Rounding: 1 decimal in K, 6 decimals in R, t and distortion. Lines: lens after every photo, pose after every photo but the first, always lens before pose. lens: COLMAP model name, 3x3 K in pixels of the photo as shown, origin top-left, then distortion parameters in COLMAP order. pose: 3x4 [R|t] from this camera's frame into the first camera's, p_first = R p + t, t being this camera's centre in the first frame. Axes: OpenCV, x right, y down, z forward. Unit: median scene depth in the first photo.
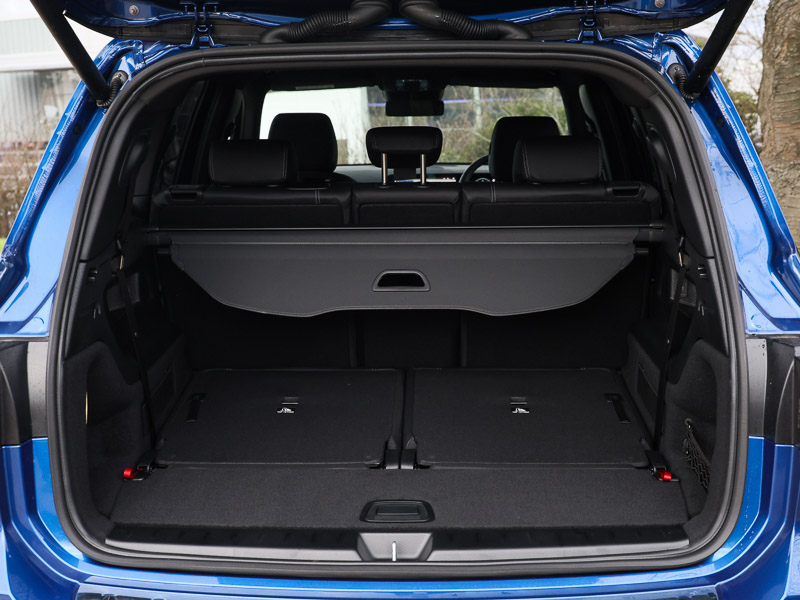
lens RADIAL K [[982.9, 0, 400.0], [0, 982.9, 300.0], [0, 0, 1]] dist [0.004062, -0.027184]
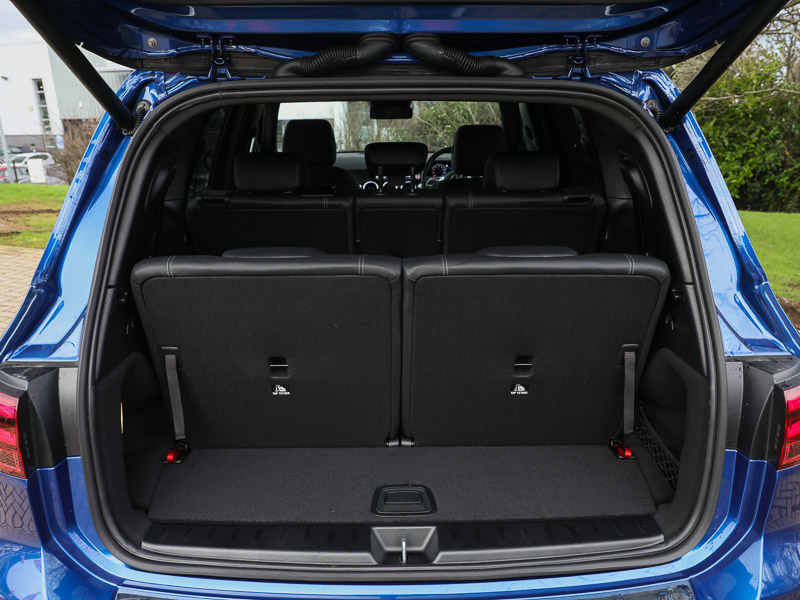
lens RADIAL K [[634.3, 0, 400.0], [0, 634.3, 300.0], [0, 0, 1]] dist [-0.001128, 0.004737]
pose [[0.999005, -0.004007, 0.044416, -0.037903], [-0.000829, 0.994114, 0.108336, -0.095779], [-0.044589, -0.108265, 0.993122, 0.287057]]
